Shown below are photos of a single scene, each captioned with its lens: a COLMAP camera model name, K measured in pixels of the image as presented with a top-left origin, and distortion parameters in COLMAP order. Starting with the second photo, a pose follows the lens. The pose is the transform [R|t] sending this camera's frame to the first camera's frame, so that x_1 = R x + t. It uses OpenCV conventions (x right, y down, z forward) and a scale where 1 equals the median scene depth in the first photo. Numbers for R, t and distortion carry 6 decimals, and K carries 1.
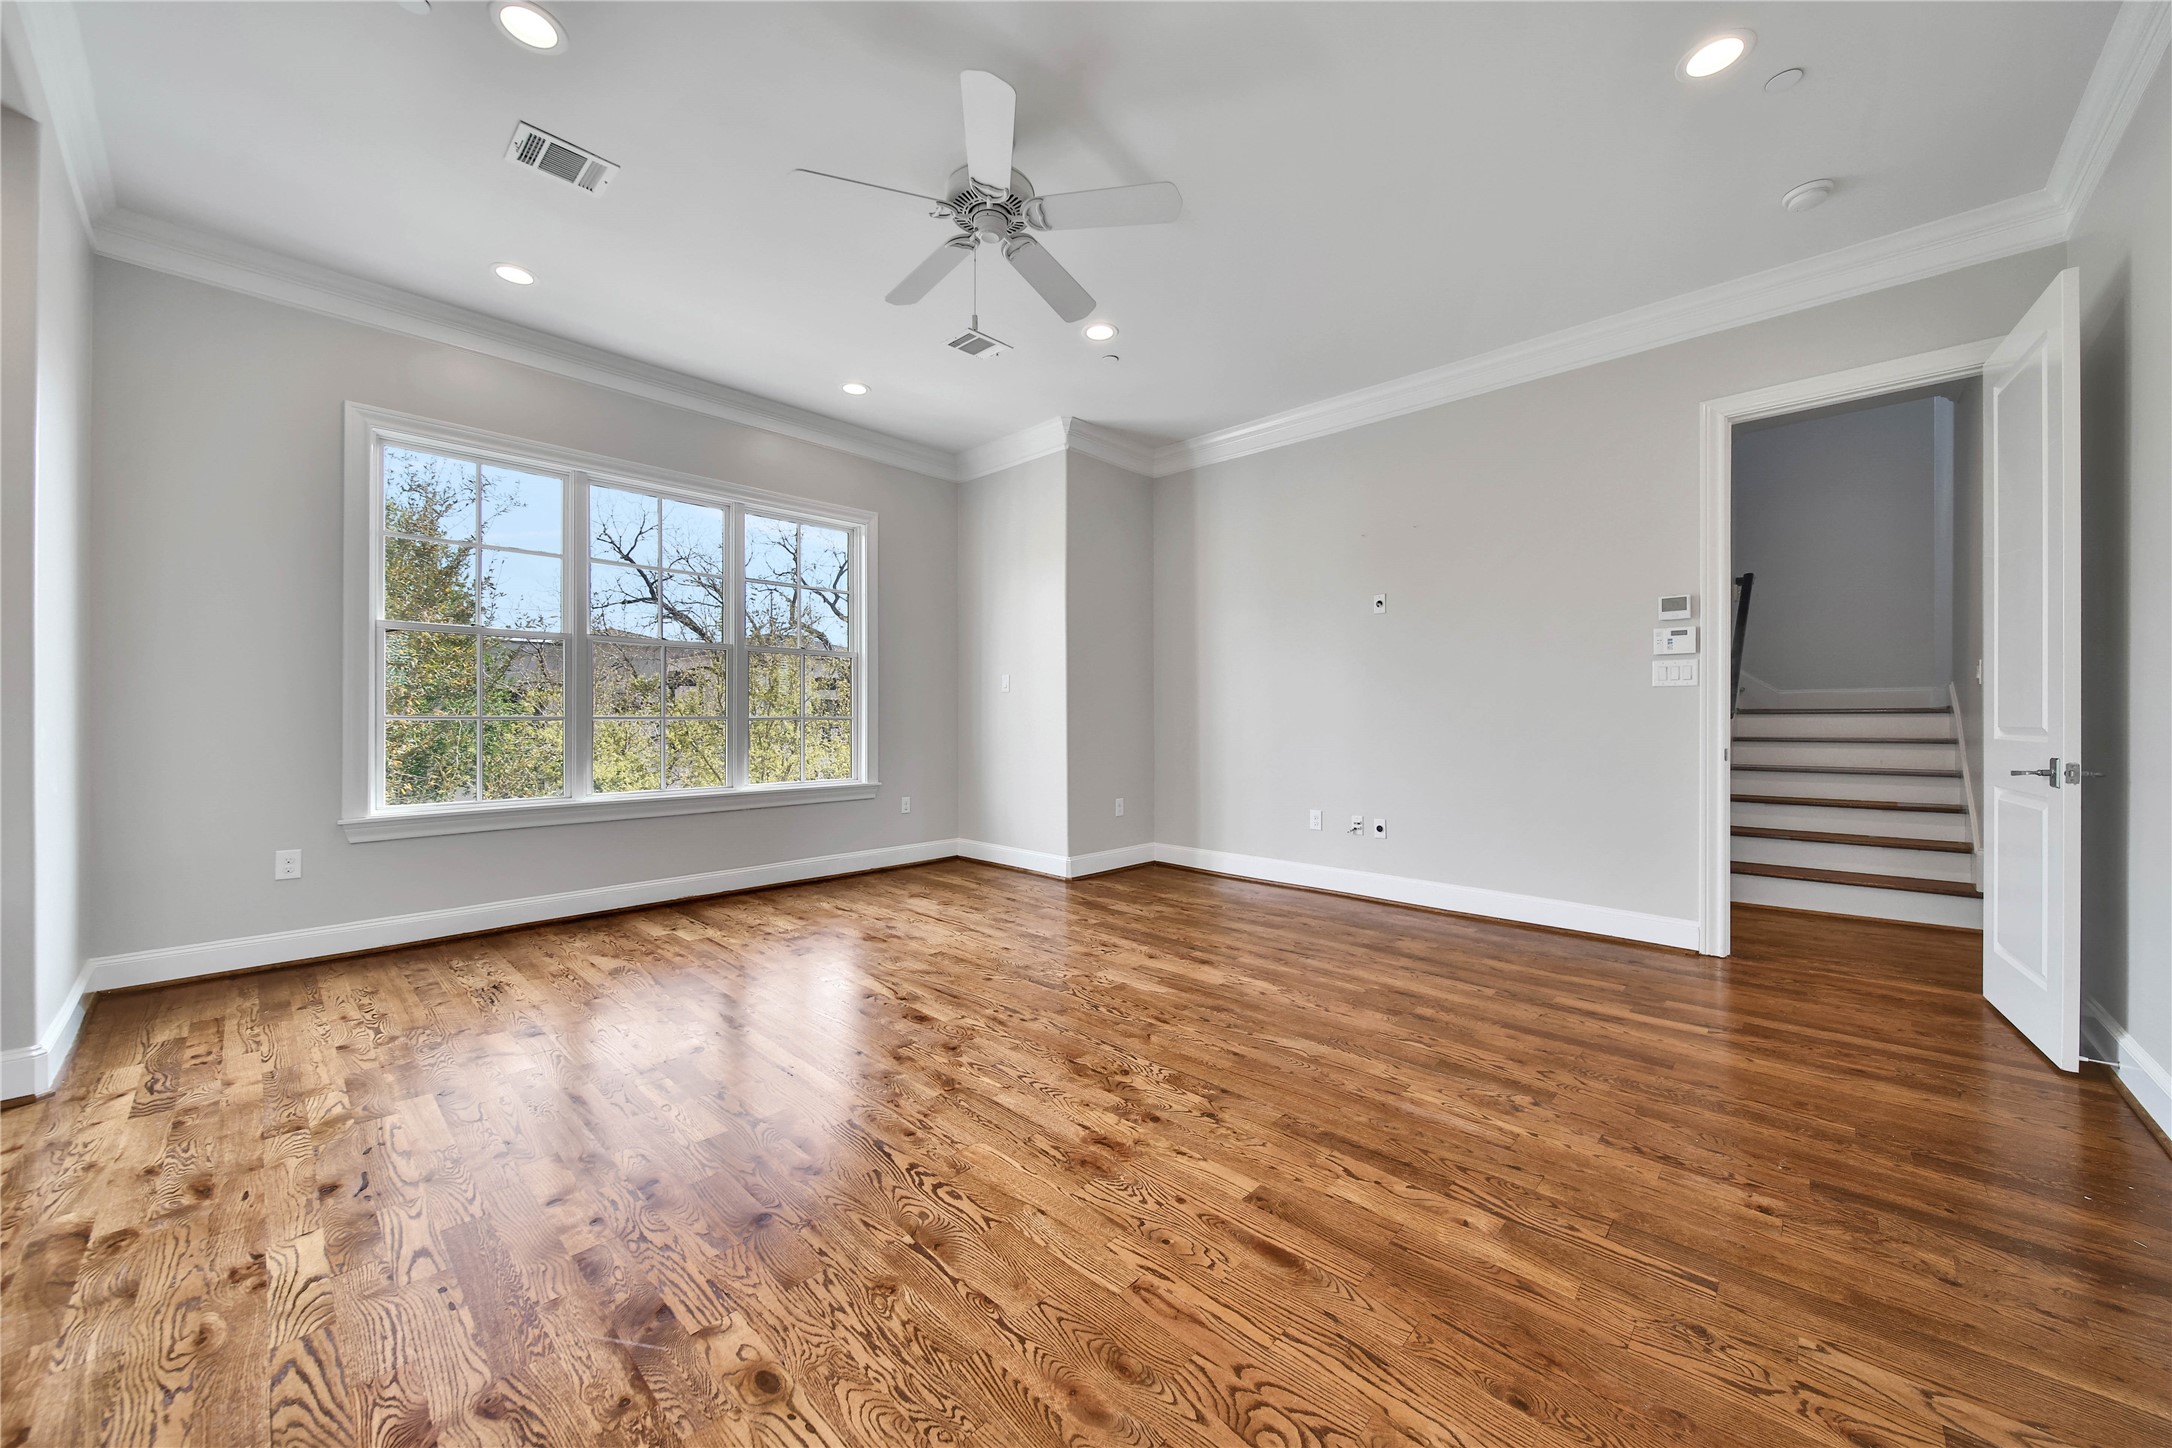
lens RADIAL K [[779.0, 0, 1085.4], [0, 779.0, 726.3], [0, 0, 1]] dist [-0.000026, -0.001472]
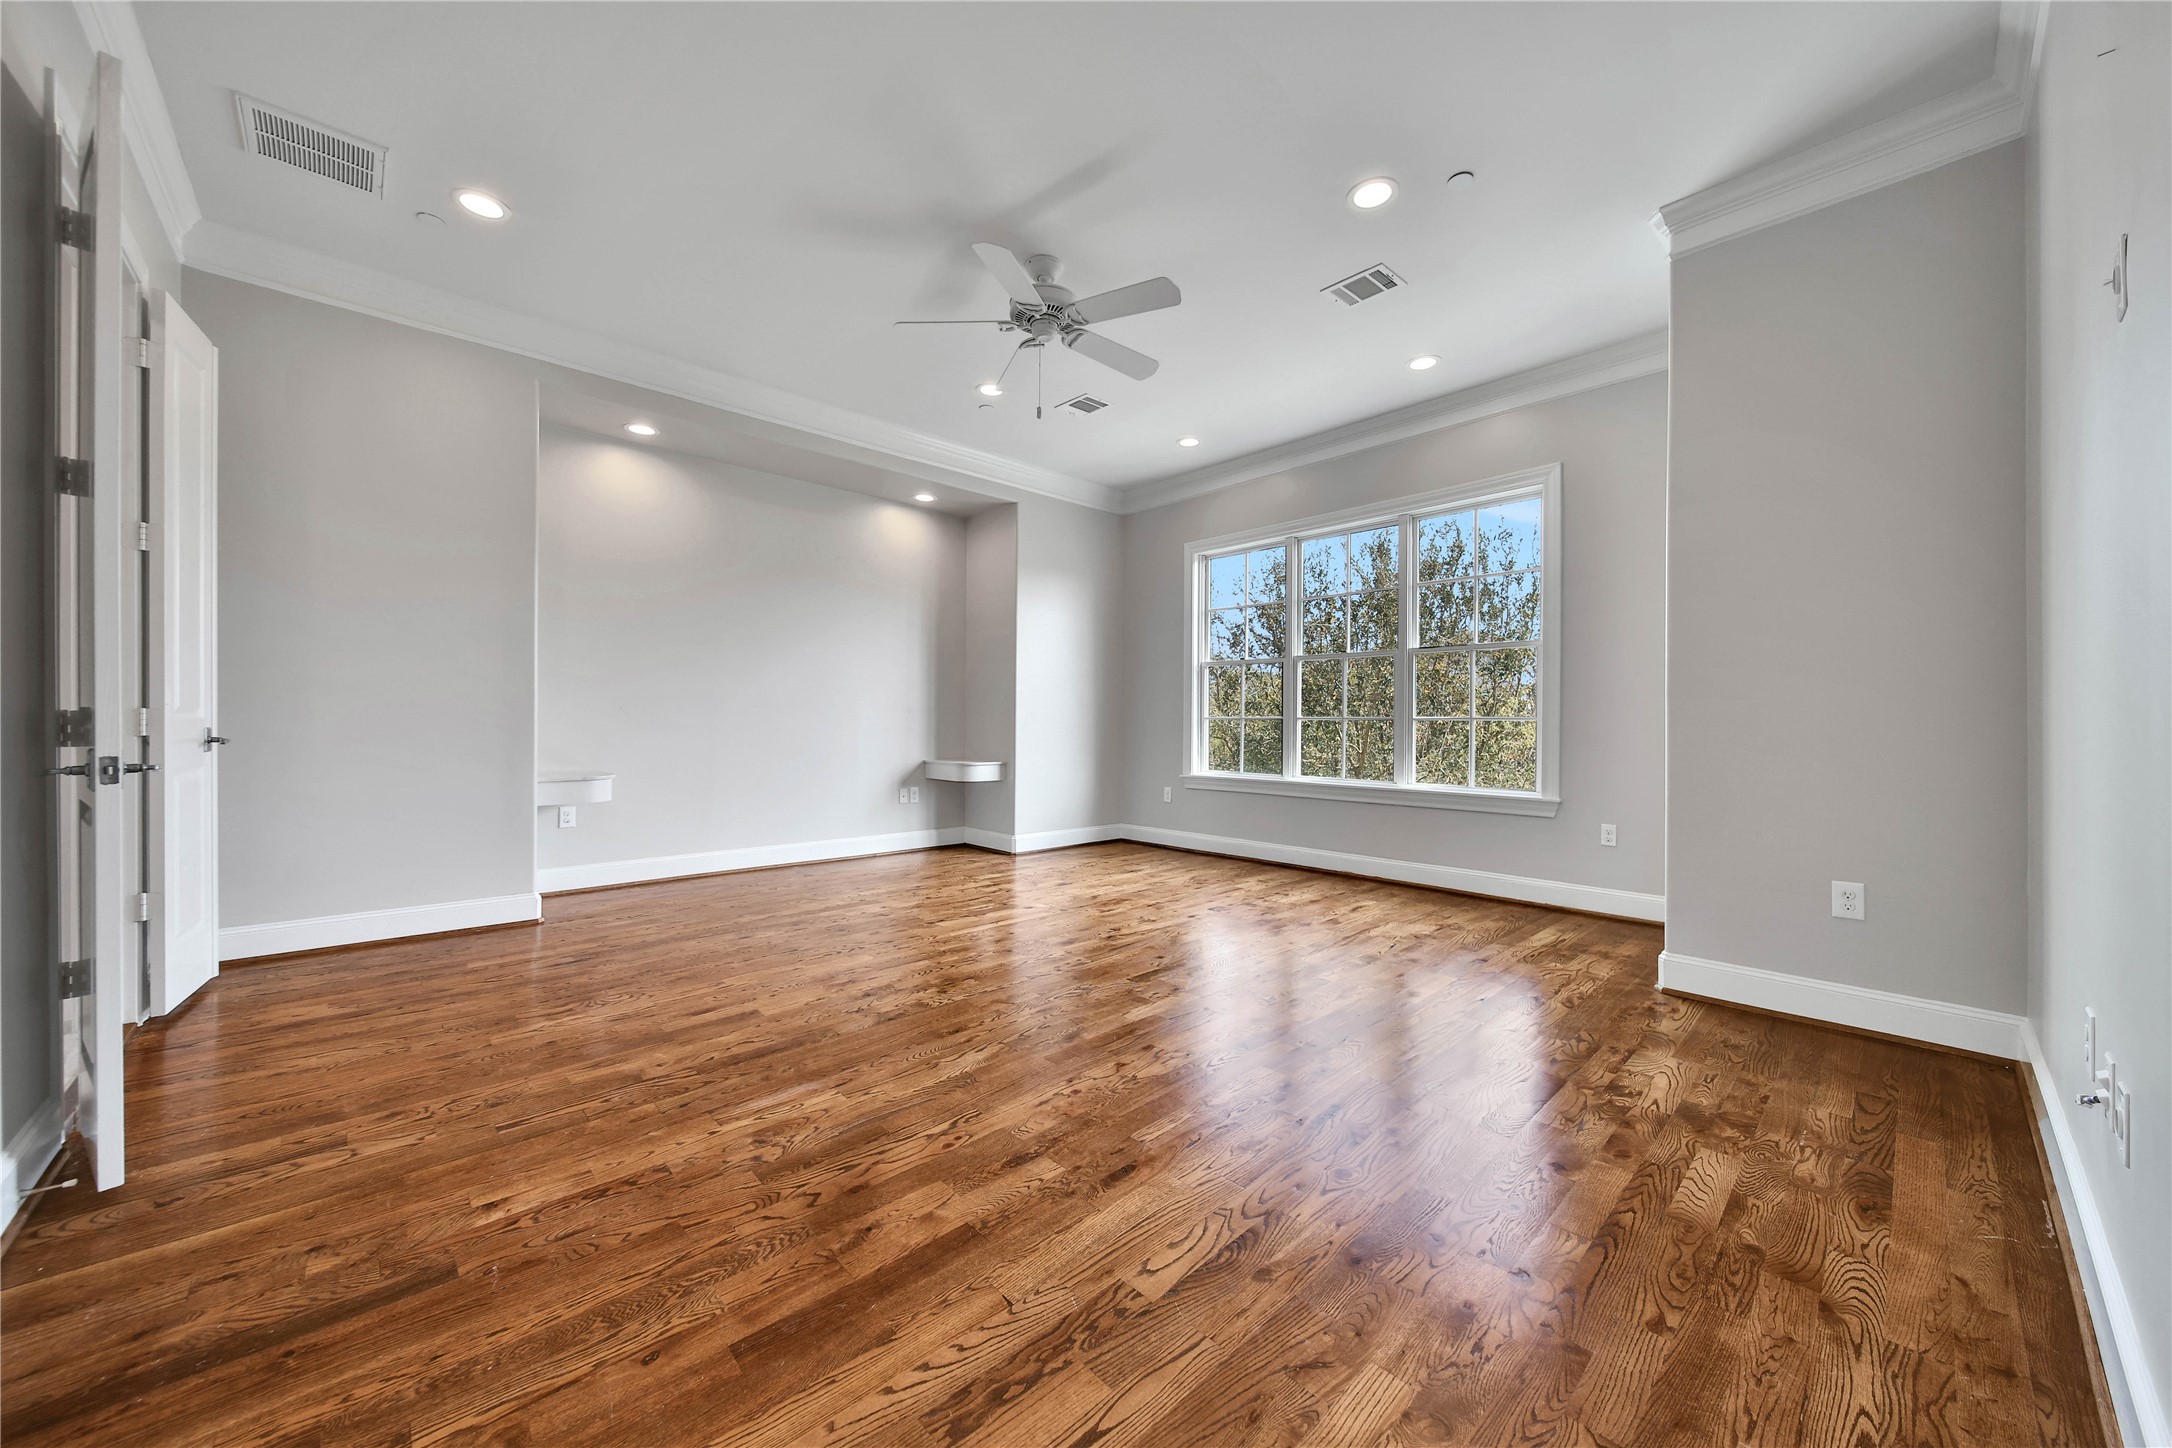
lens RADIAL K [[779.0, 0, 1085.4], [0, 779.0, 726.3], [0, 0, 1]] dist [-0.000026, -0.001472]
pose [[-0.058533, 0.006420, -0.998265, 1.426005], [-0.014278, 0.999872, 0.007267, -0.002552], [0.998183, 0.014679, -0.058433, 1.419776]]
